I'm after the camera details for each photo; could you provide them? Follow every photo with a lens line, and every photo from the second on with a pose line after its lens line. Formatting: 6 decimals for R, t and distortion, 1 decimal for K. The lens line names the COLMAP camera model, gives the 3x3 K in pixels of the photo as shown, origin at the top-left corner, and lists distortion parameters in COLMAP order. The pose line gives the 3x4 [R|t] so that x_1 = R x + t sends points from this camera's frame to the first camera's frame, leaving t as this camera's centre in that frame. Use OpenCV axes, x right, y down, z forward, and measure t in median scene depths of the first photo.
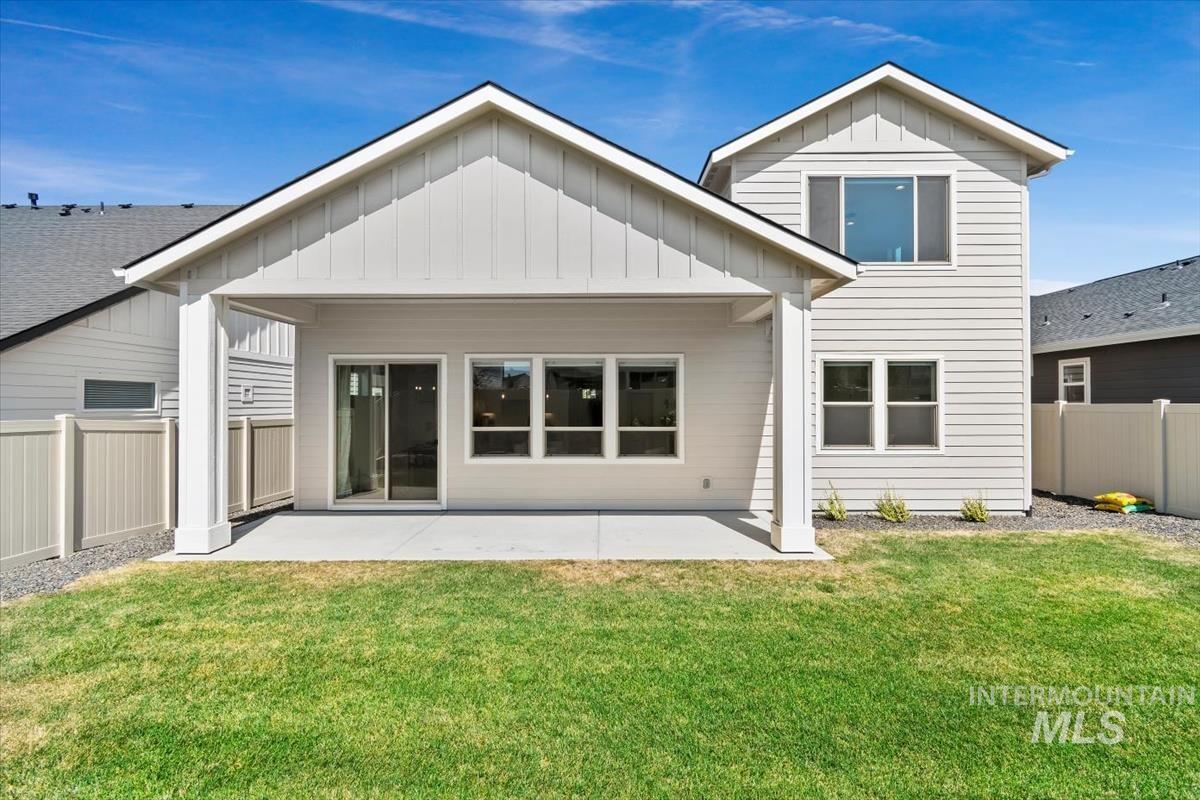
lens RADIAL K [[532.6, 0, 600.3], [0, 532.6, 405.5], [0, 0, 1]] dist [0.001986, 0.000389]
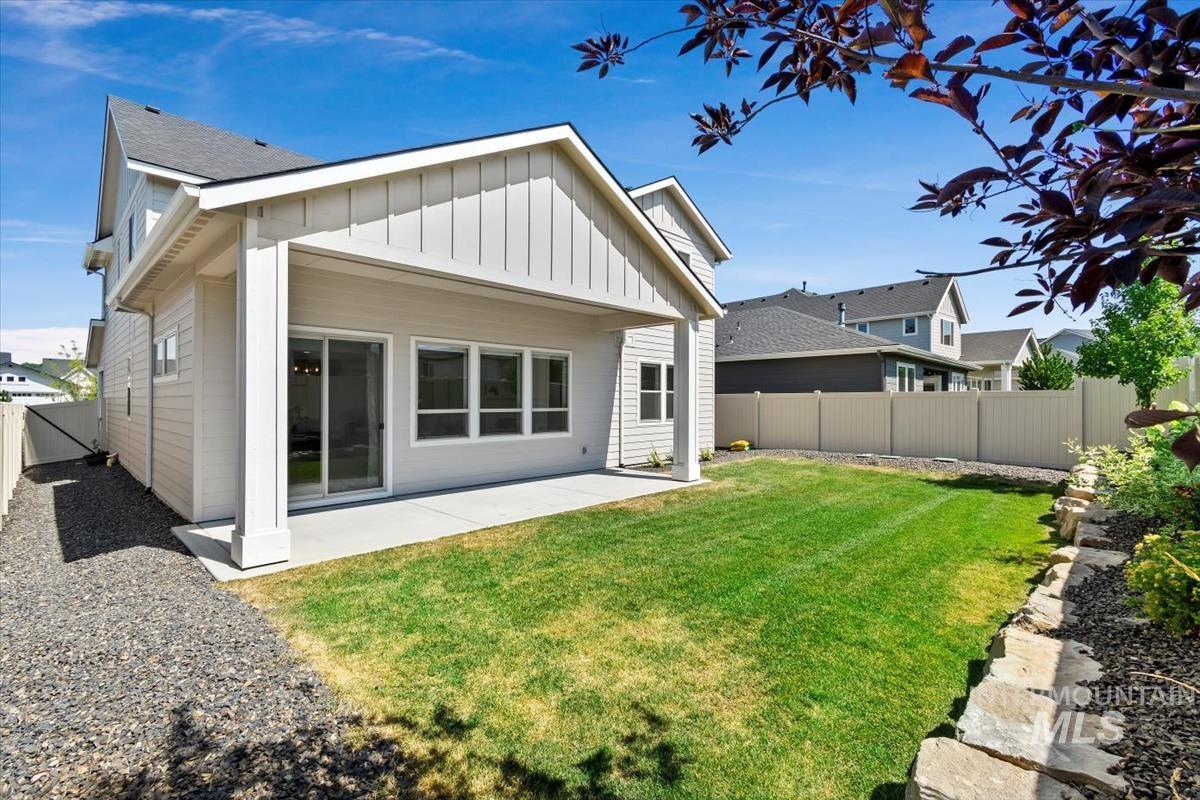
lens RADIAL K [[522.2, 0, 600.0], [0, 522.2, 400.0], [0, 0, 1]] dist [0.000653, 0.000138]
pose [[0.683157, 0.004239, 0.730259, -0.718180], [-0.016641, 0.999814, 0.009764, 0.007902], [-0.730082, -0.018823, 0.683100, 0.089874]]
